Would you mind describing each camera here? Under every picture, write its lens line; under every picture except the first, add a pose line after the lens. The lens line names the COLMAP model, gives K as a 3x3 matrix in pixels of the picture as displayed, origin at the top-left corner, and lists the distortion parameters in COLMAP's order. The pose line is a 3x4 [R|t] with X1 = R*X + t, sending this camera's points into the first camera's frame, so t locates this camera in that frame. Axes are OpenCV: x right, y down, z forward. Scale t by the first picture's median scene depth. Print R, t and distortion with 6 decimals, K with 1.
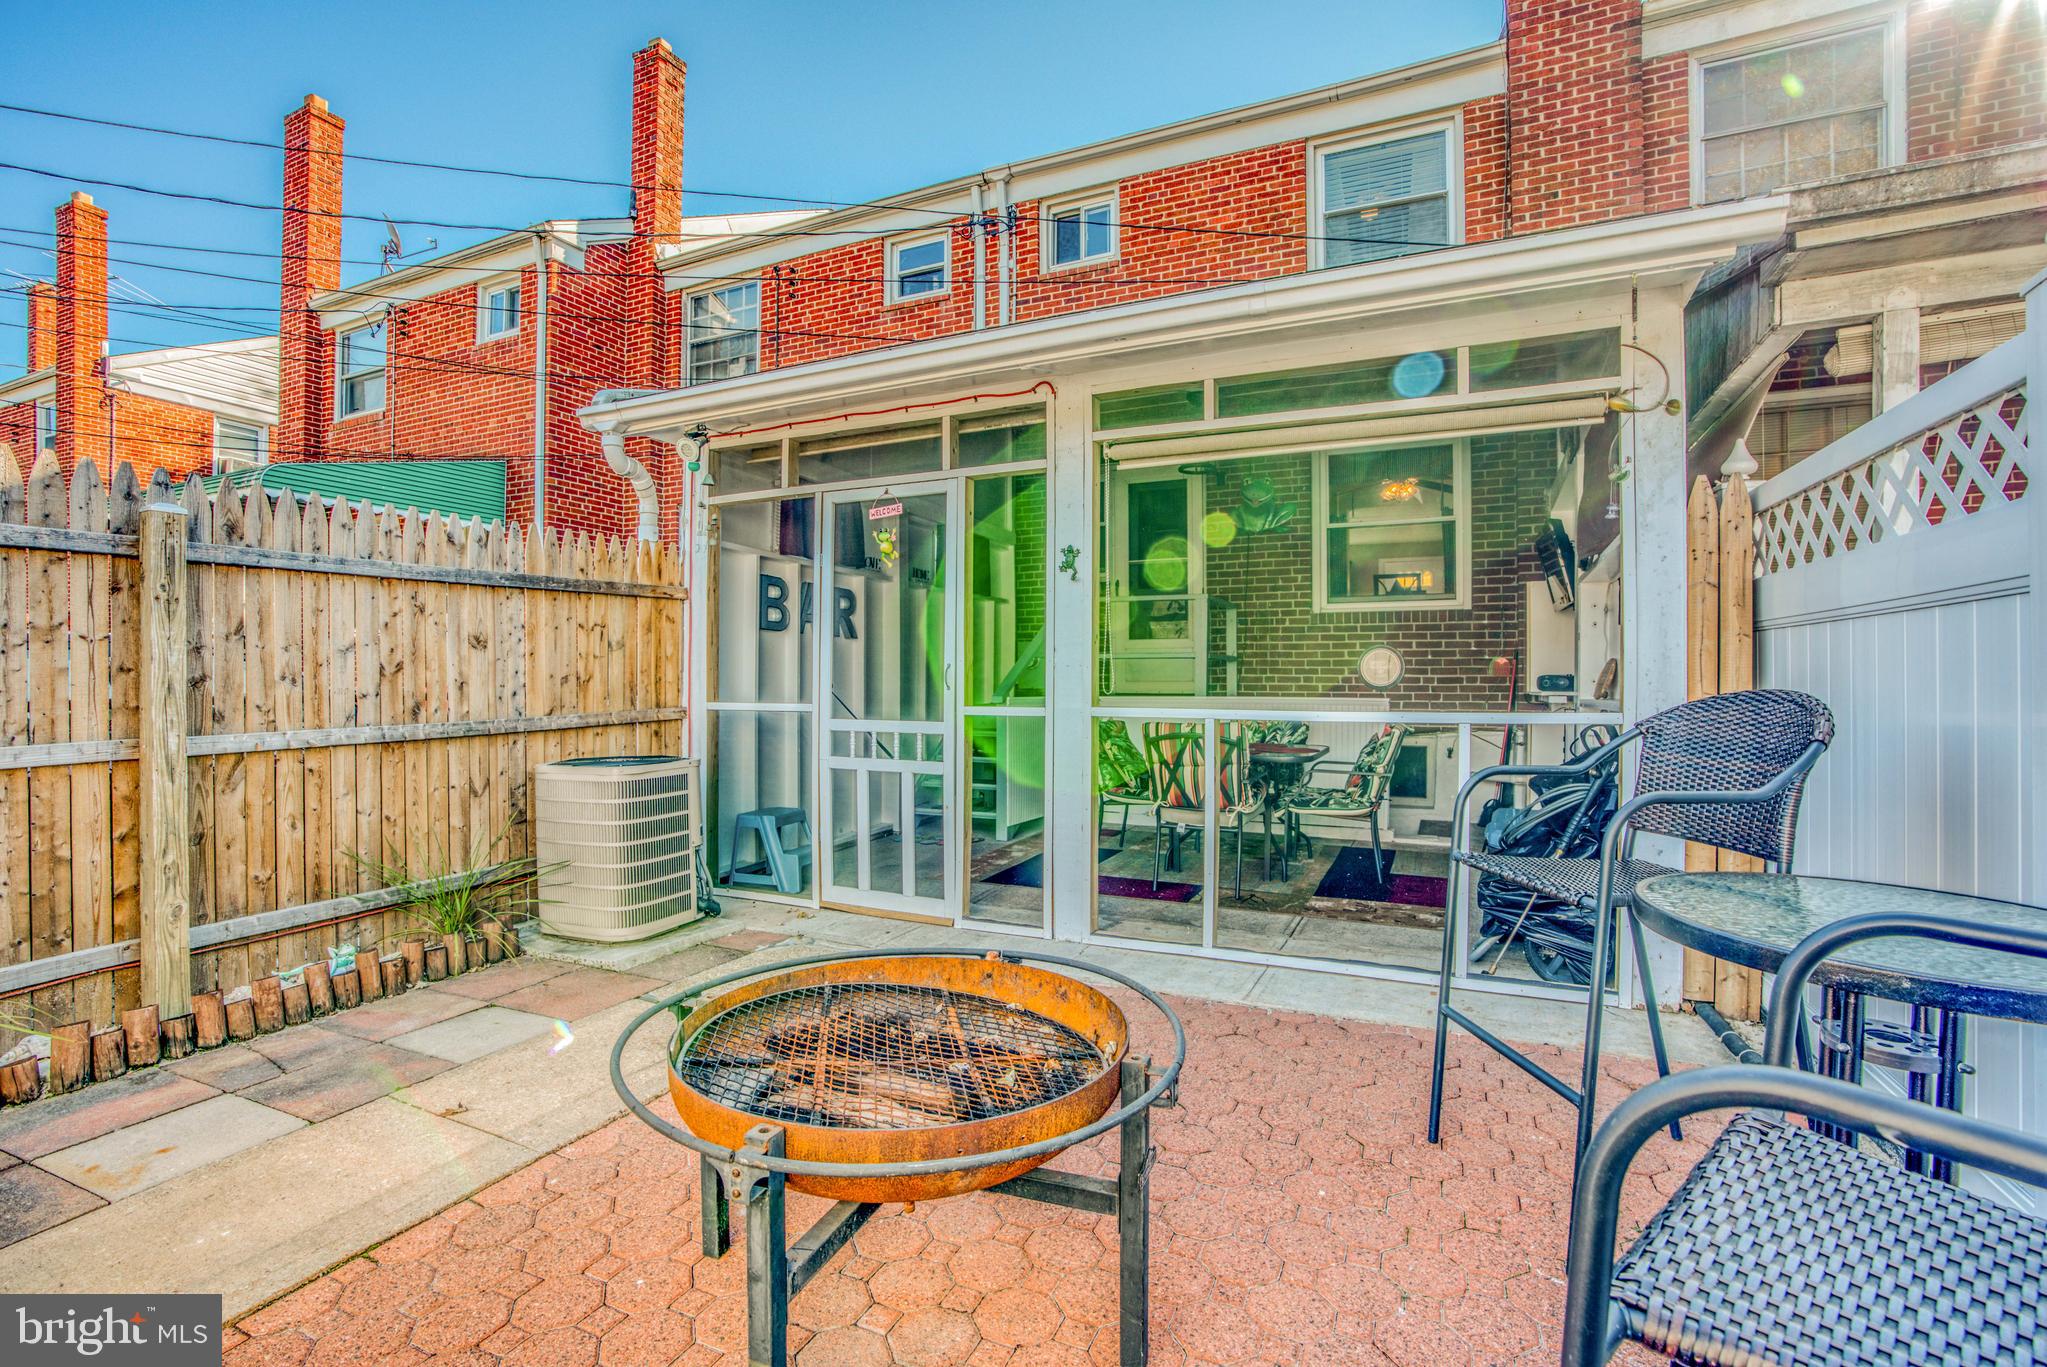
lens RADIAL K [[938.1, 0, 1010.3], [0, 938.1, 685.6], [0, 0, 1]] dist [-0.062900, 0.017833]
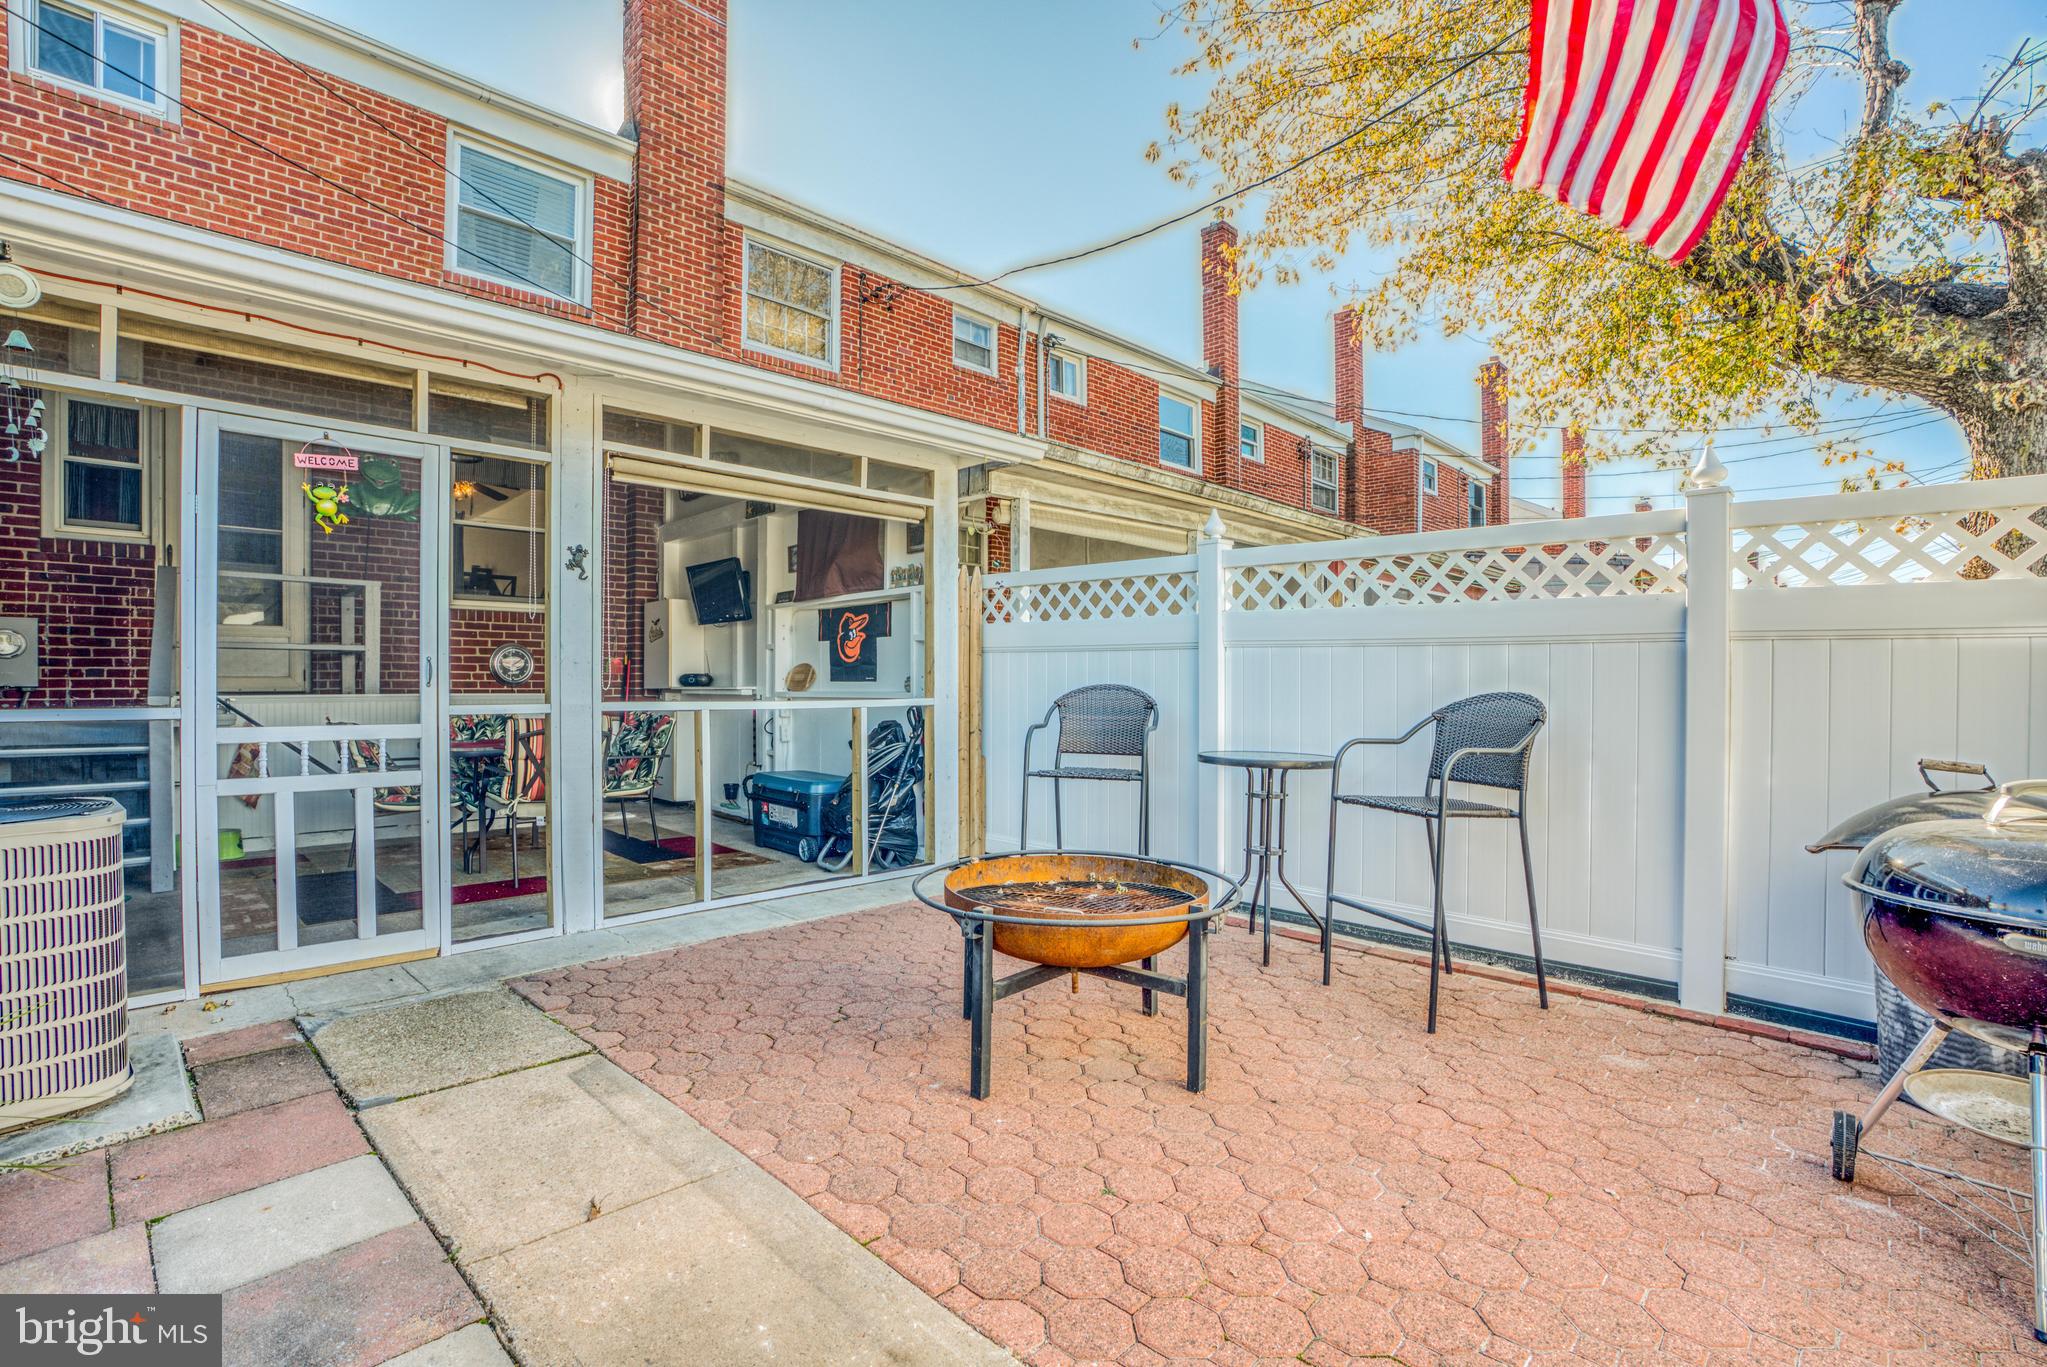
lens RADIAL K [[938.1, 0, 1017.3], [0, 938.1, 685.6], [0, 0, 1]] dist [-0.062900, 0.017833]
pose [[0.316878, -0.004274, 0.948457, -0.666416], [0.001102, 0.999991, 0.004139, 0.000540], [-0.948466, -0.000267, 0.316880, 0.203364]]
